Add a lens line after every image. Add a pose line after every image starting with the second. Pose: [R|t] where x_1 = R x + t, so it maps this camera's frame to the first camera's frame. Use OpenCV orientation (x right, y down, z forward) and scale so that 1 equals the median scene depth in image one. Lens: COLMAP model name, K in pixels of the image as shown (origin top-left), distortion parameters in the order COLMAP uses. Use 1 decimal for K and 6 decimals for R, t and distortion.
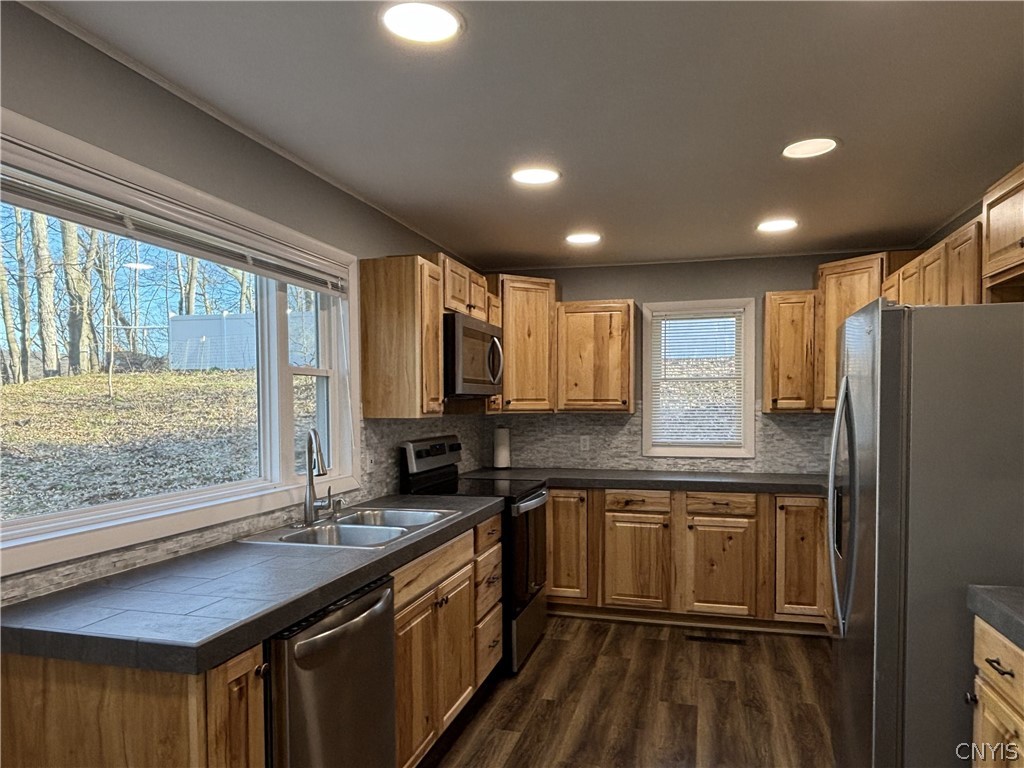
lens RADIAL K [[705.1, 0, 510.8], [0, 705.1, 430.1], [0, 0, 1]] dist [-0.000617, -0.002266]
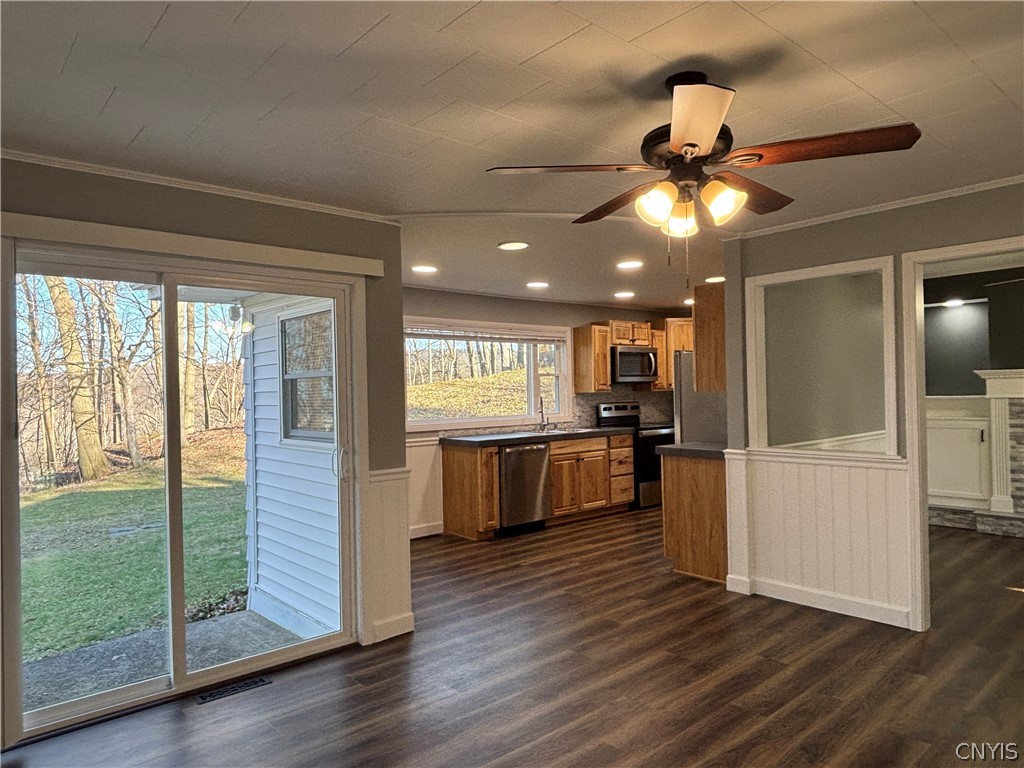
lens RADIAL K [[665.1, 0, 500.1], [0, 665.1, 387.5], [0, 0, 1]] dist [0.002295, 0.000353]
pose [[0.822202, -0.015777, -0.568976, 0.889995], [-0.004145, 0.999423, -0.033702, 0.043769], [0.569180, 0.030068, 0.821663, -1.034639]]
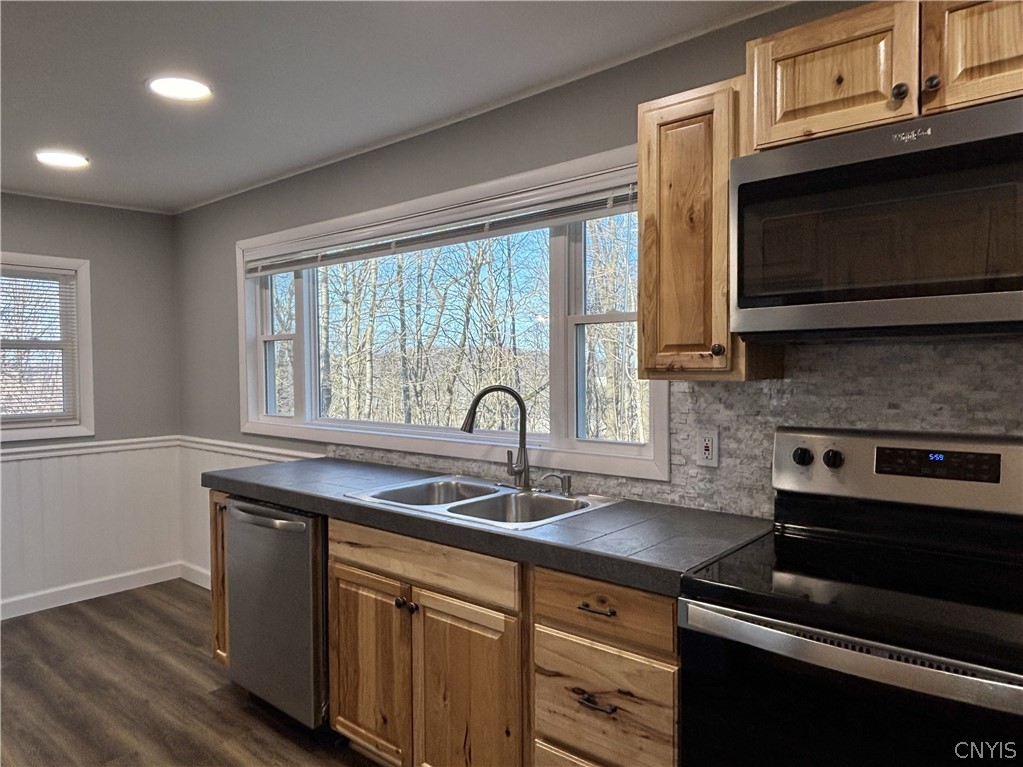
lens RADIAL K [[664.4, 0, 499.6], [0, 664.4, 387.0], [0, 0, 1]] dist [0.002295, 0.000353]
pose [[-0.431007, 0.035121, -0.901665, 0.424688], [-0.024856, 0.998401, 0.050771, -0.036121], [0.902006, 0.044295, -0.429445, 1.127669]]
